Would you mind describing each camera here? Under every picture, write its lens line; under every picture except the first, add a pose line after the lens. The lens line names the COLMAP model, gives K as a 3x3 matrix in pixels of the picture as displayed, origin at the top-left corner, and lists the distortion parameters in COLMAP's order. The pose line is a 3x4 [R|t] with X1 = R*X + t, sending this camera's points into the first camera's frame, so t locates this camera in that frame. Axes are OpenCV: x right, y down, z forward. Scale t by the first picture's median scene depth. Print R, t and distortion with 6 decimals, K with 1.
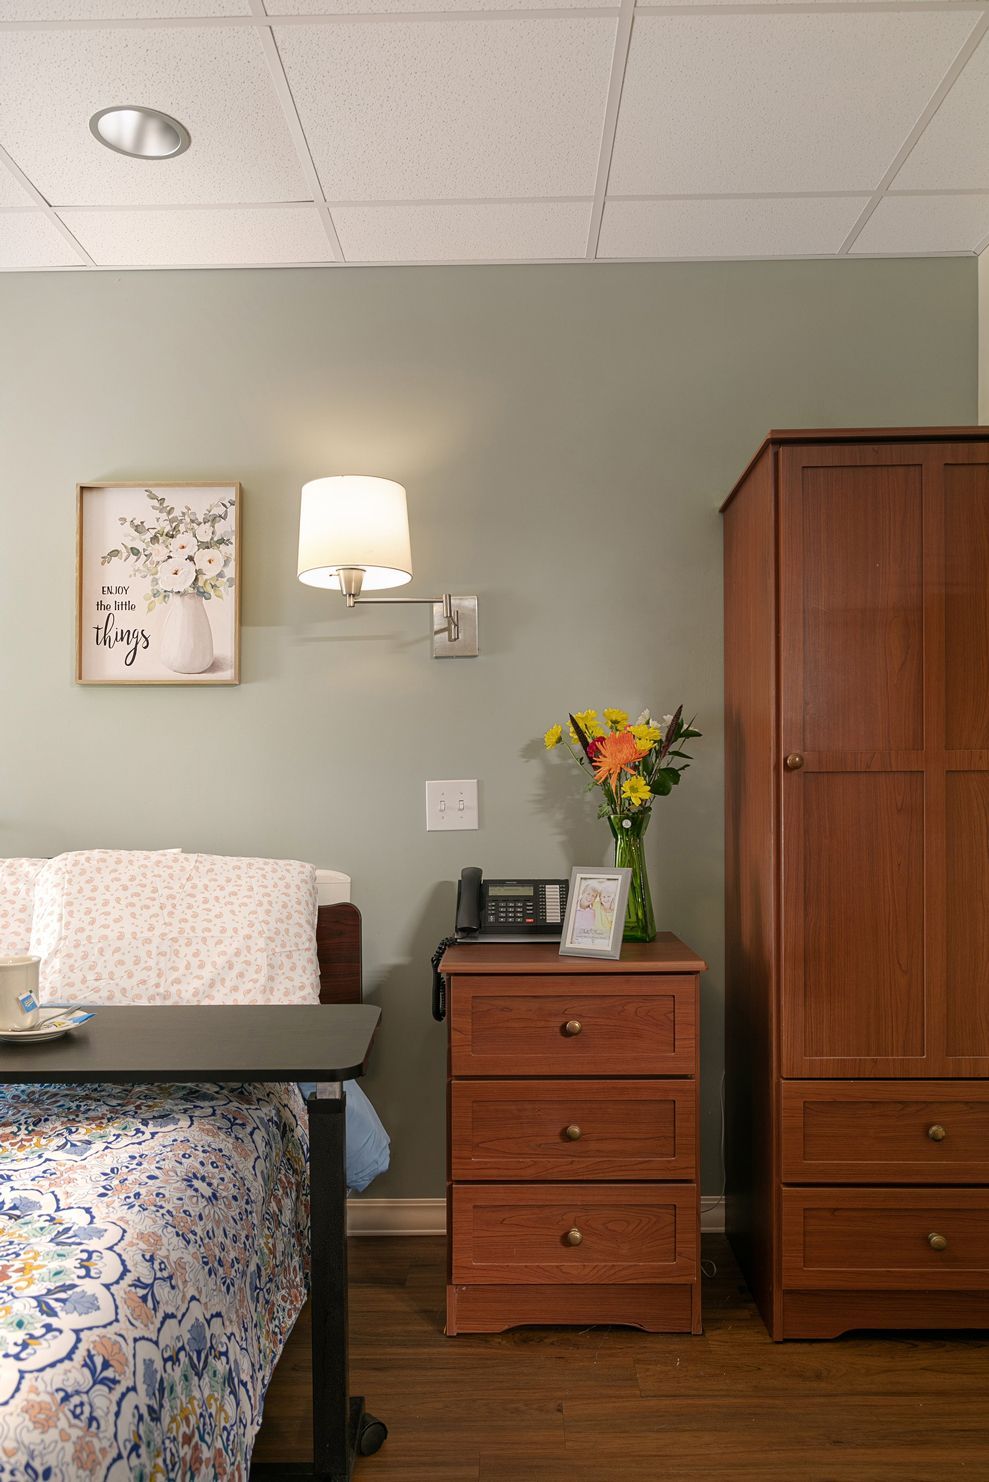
lens RADIAL K [[1119.4, 0, 505.7], [0, 1119.4, 787.6], [0, 0, 1]] dist [-0.014164, -0.009142]
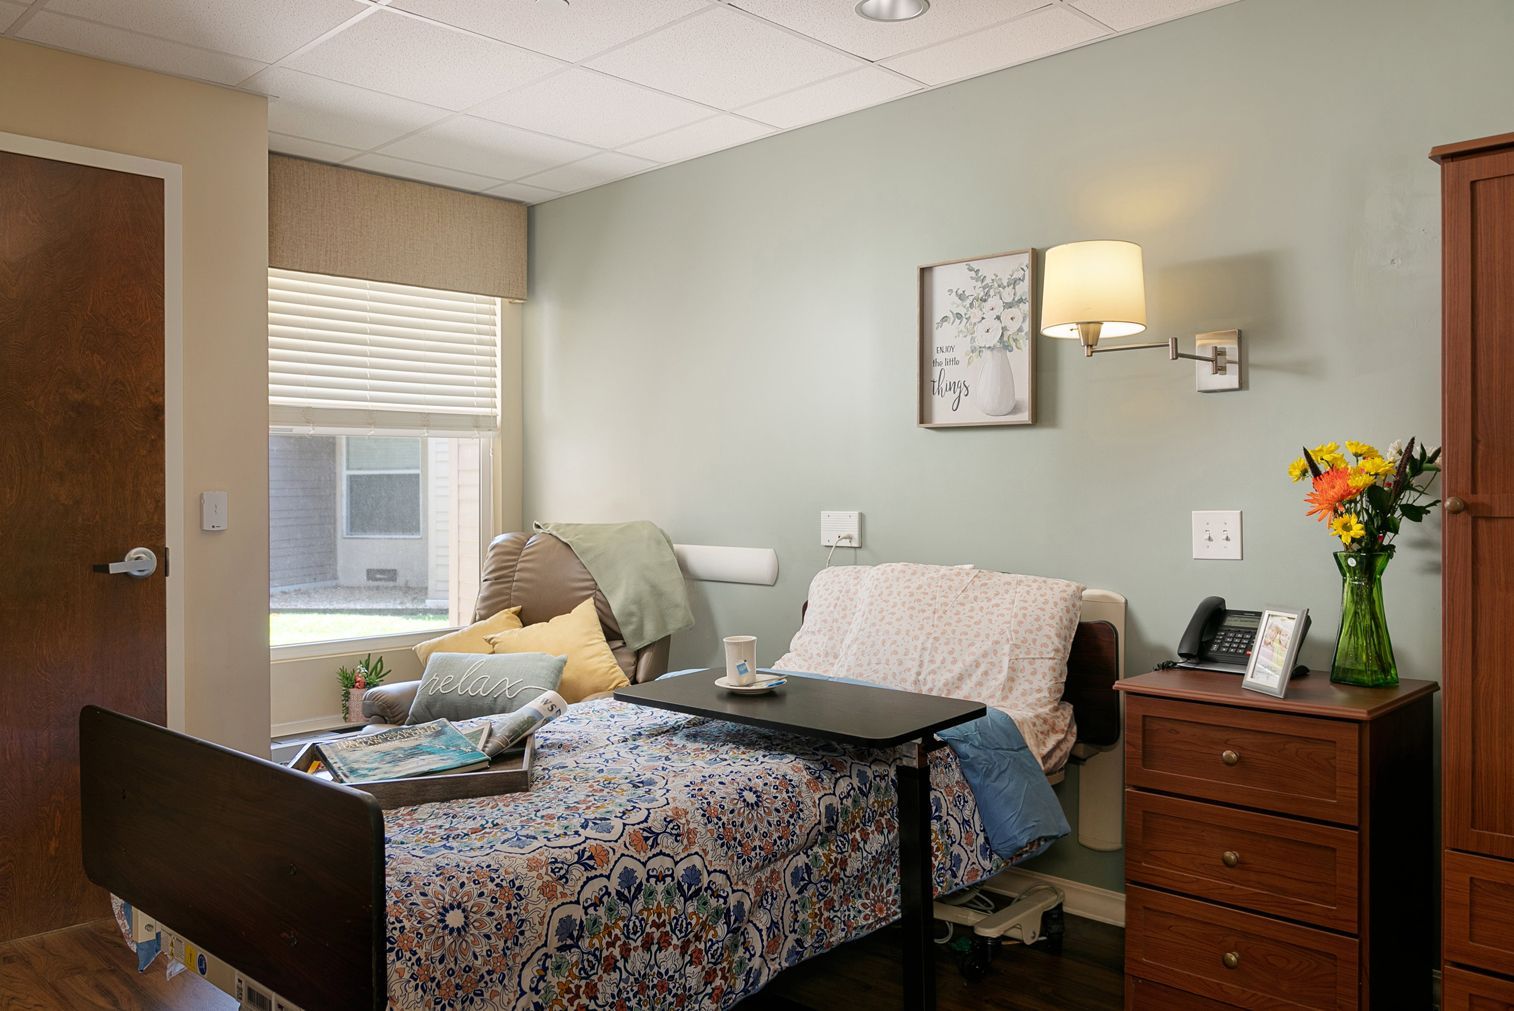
lens RADIAL K [[1143.6, 0, 754.0], [0, 1143.6, 501.7], [0, 0, 1]] dist [-0.014164, -0.009142]
pose [[0.733088, 0.012134, -0.680026, 0.409254], [-0.003640, 0.999897, 0.013917, -0.032468], [0.680124, -0.007727, 0.733056, -0.065993]]
